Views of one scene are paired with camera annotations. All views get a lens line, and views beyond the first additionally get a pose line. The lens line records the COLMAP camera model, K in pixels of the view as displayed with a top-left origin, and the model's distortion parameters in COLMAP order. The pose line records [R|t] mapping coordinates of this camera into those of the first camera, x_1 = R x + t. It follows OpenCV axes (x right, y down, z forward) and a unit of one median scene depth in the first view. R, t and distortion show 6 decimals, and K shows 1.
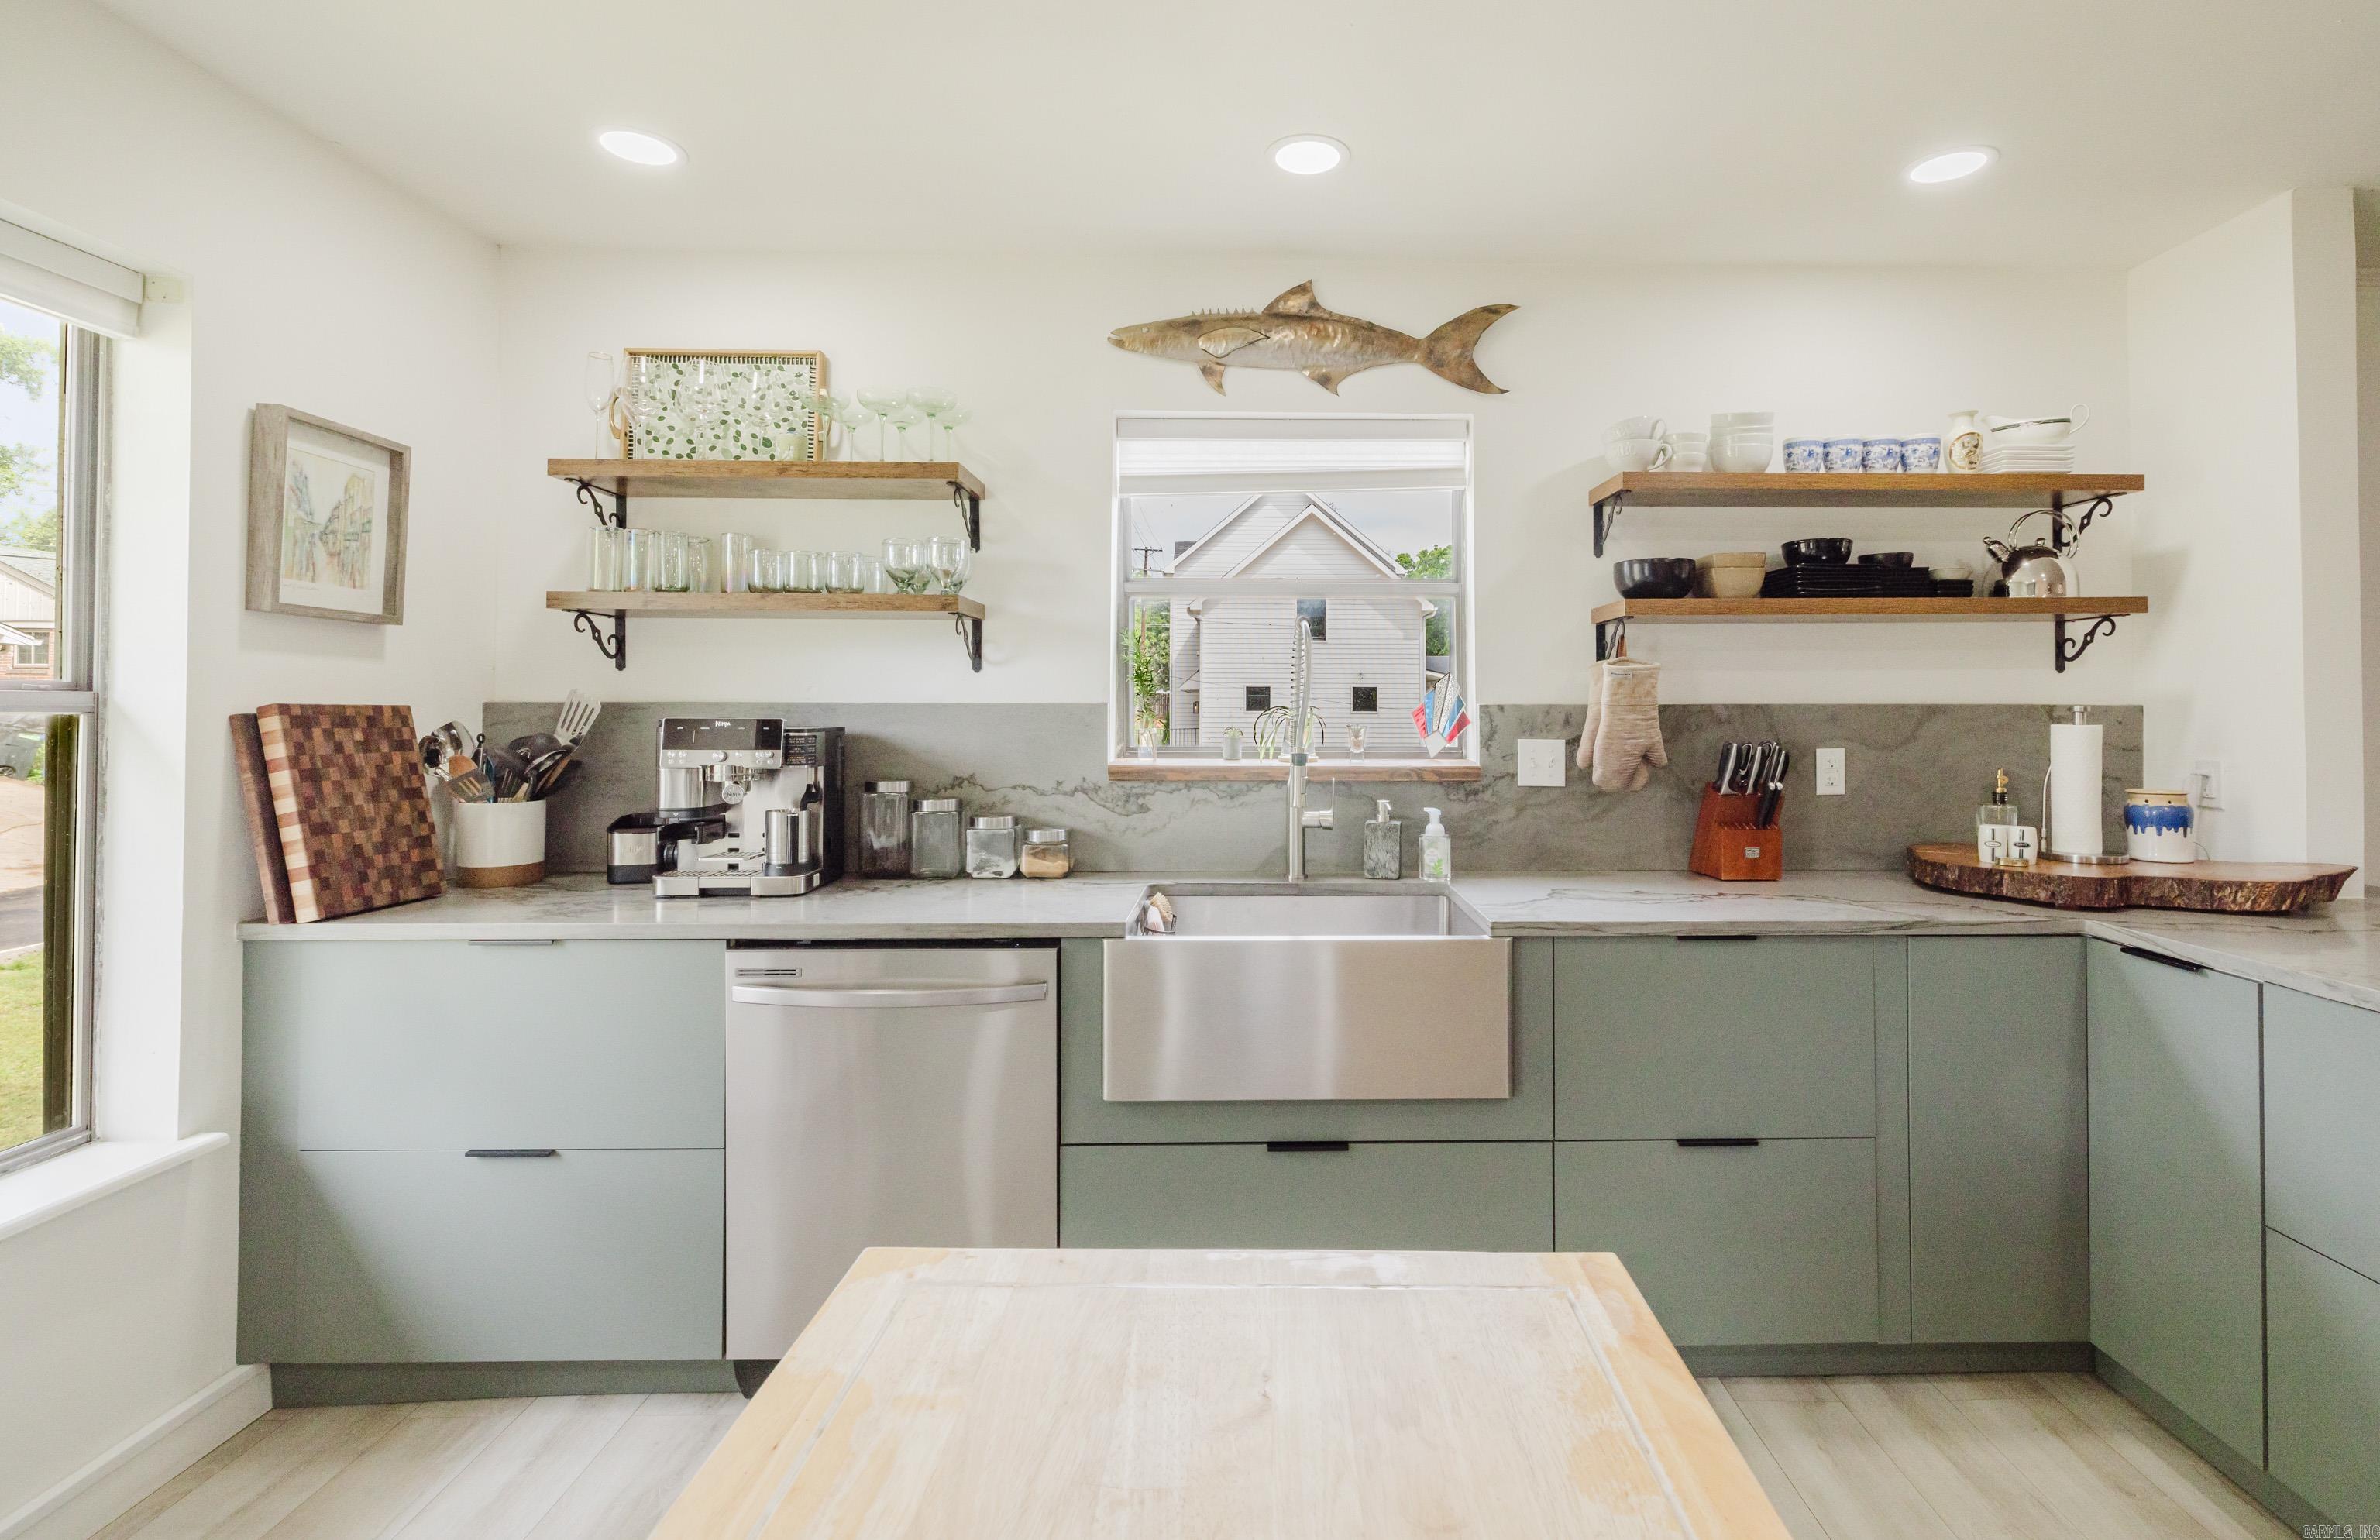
lens RADIAL K [[1066.0, 0, 1269.2], [0, 1066.0, 701.7], [0, 0, 1]] dist [-0.000320, 0.001878]
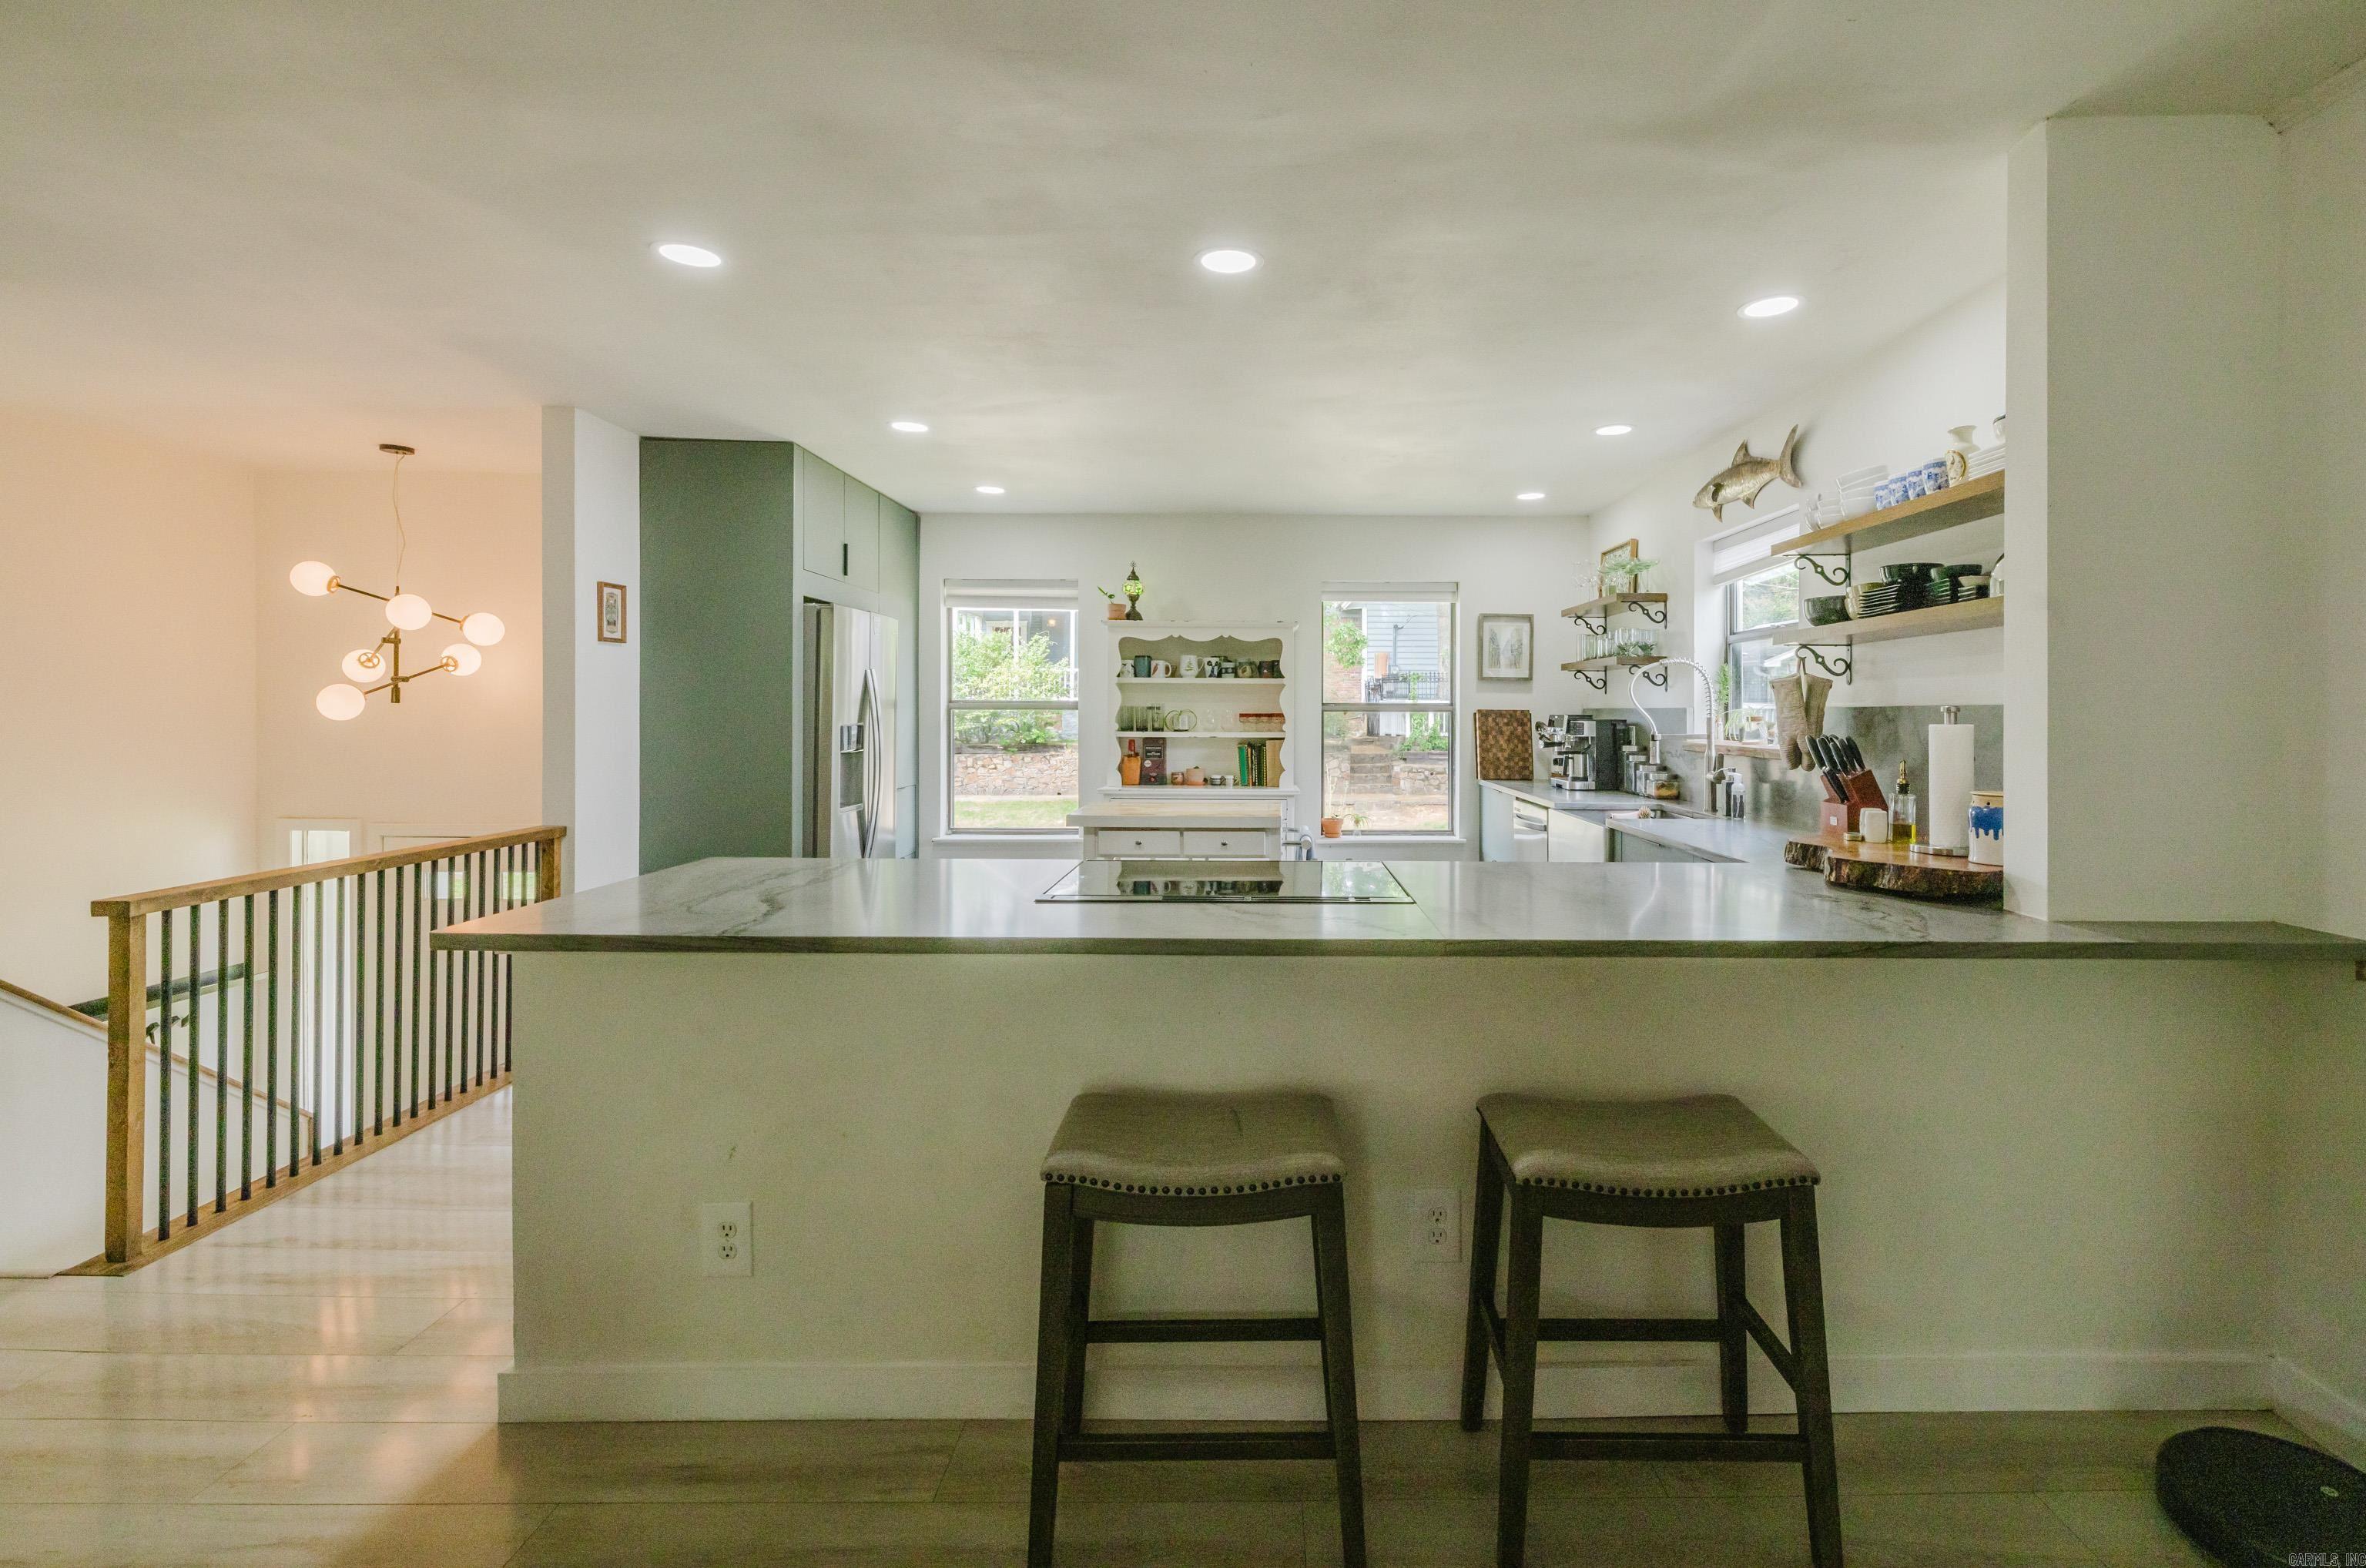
lens RADIAL K [[1062.9, 0, 1268.0], [0, 1062.9, 714.1], [0, 0, 1]] dist [0.001600, -0.000033]
pose [[-0.012275, 0.001415, -0.999924, 1.711184], [0.003930, 0.999991, 0.001367, 0.007428], [0.999917, -0.003913, -0.012280, 0.325318]]
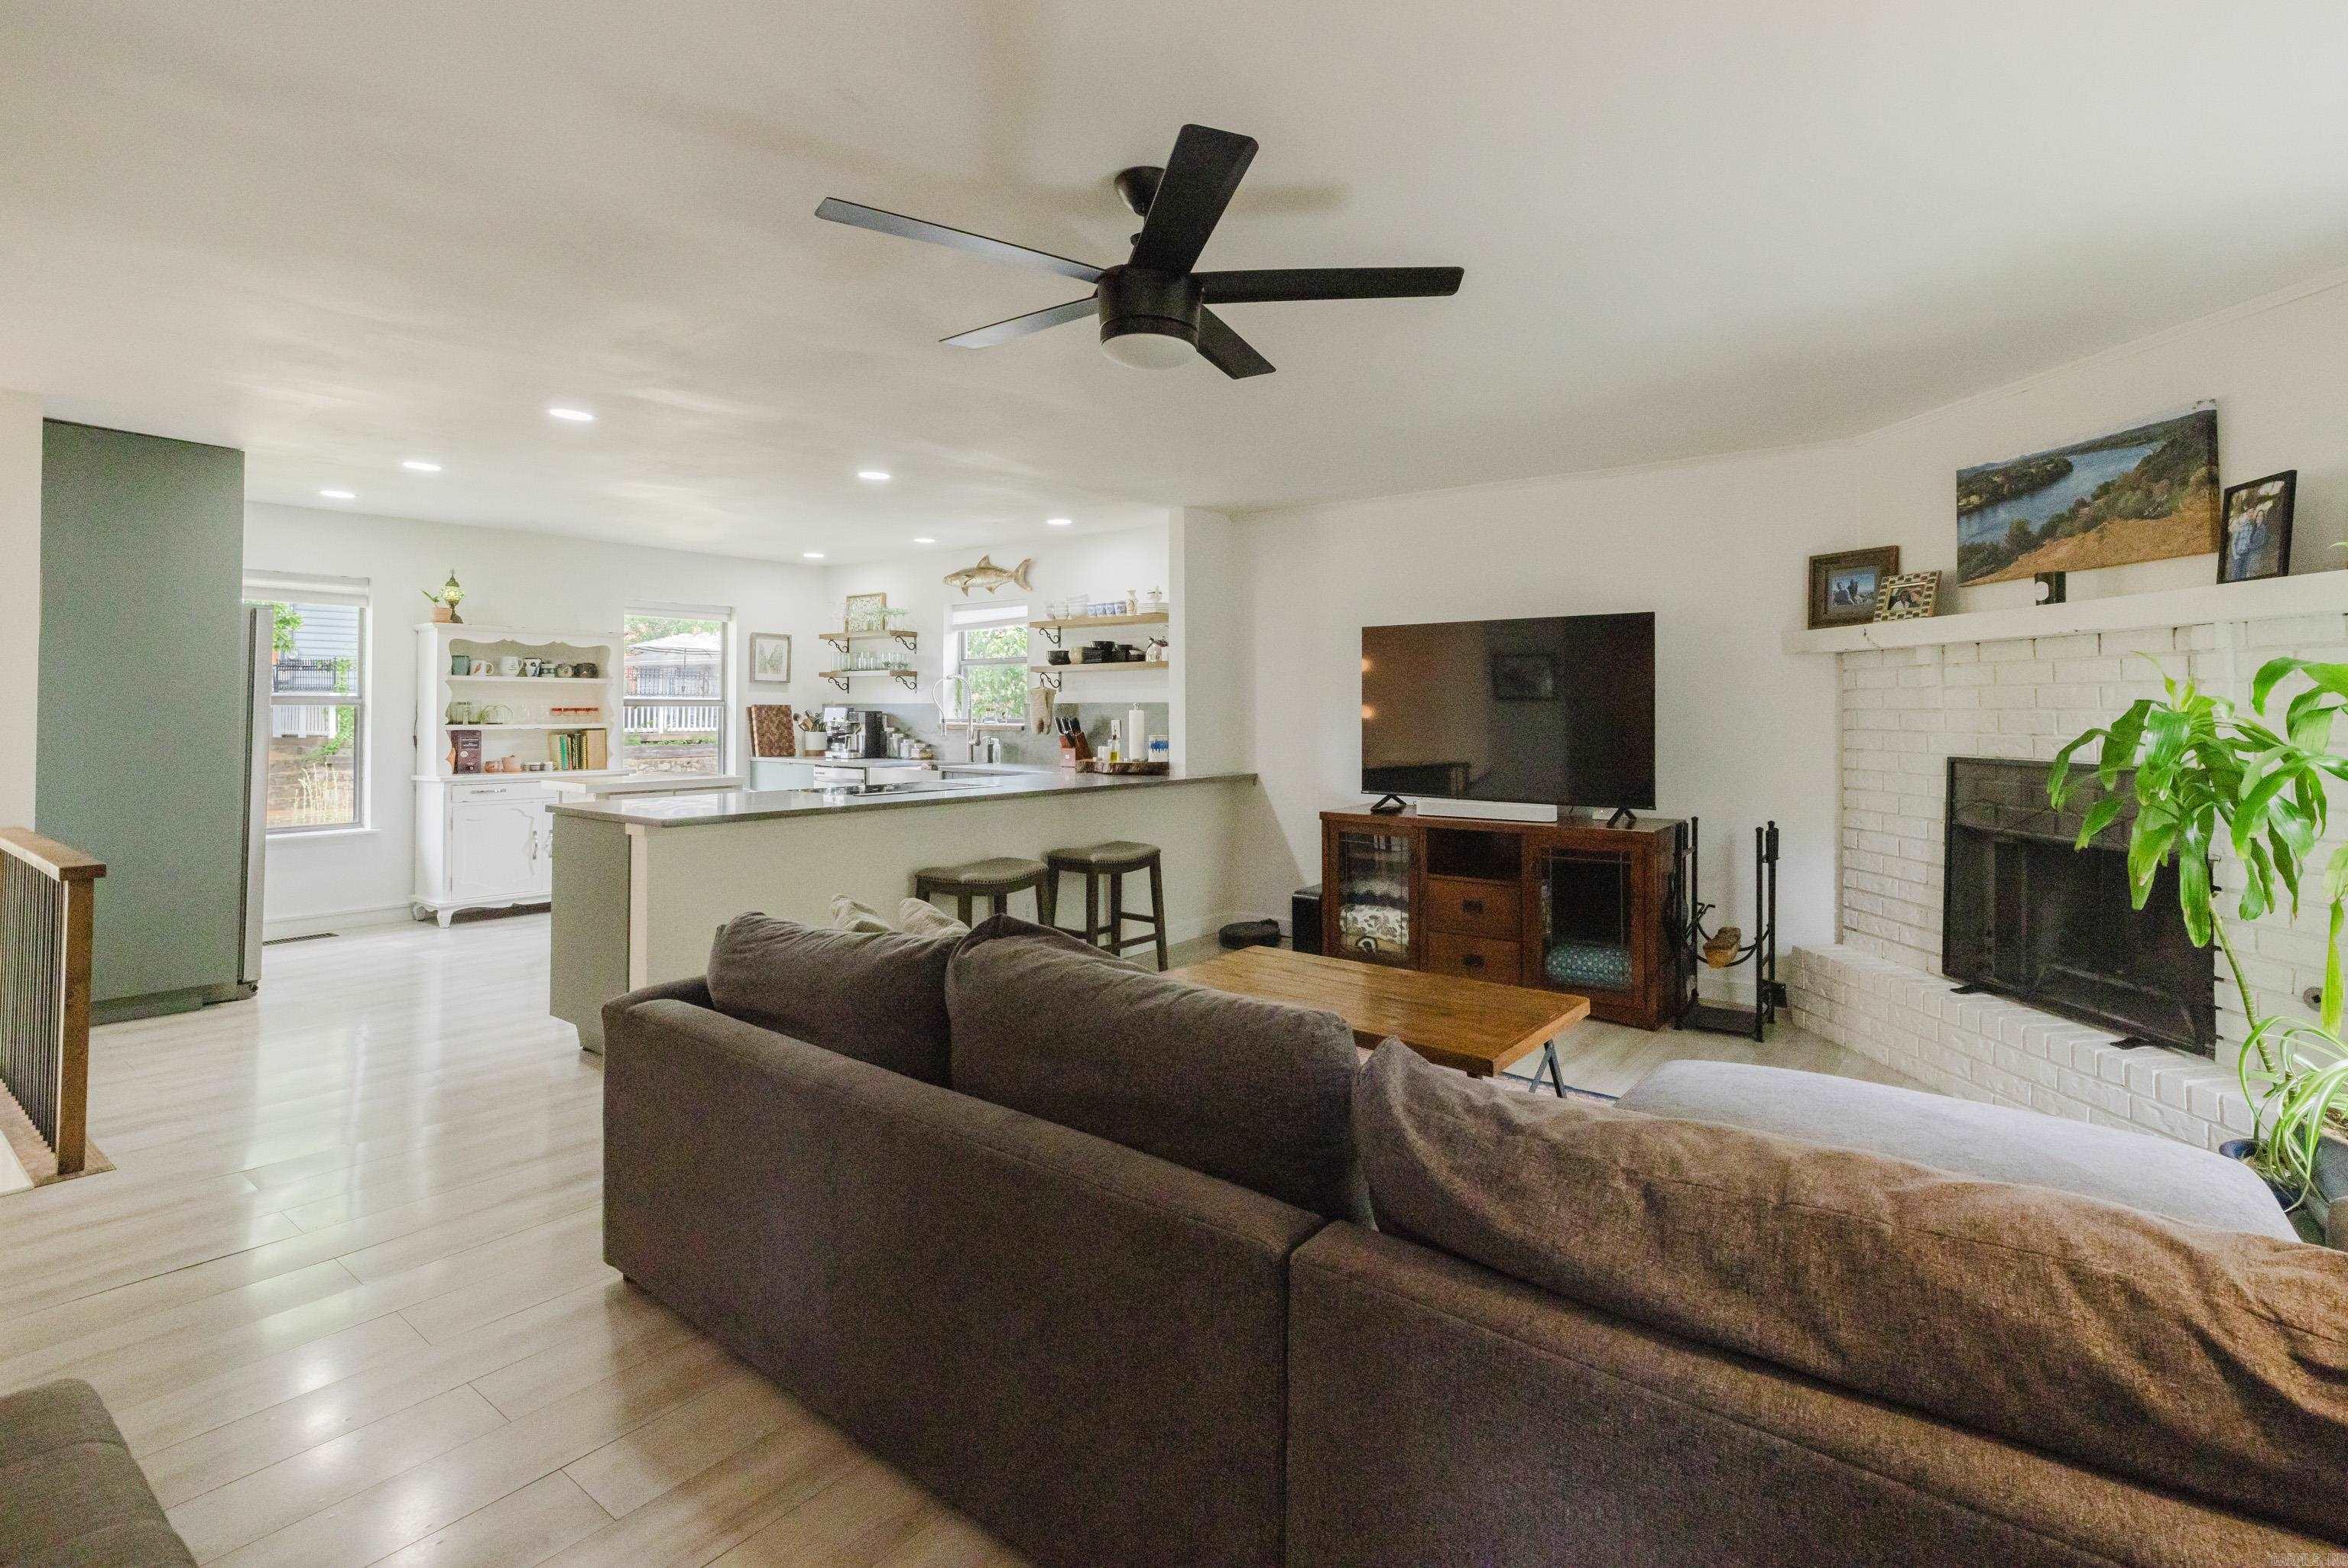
lens RADIAL K [[1061.4, 0, 1263.8], [0, 1061.4, 698.6], [0, 0, 1]] dist [0.000082, -0.000393]
pose [[0.800239, -0.006867, -0.599642, 2.457356], [0.005523, 0.999976, -0.004081, 0.005555], [0.599656, -0.000046, 0.800258, -0.876423]]
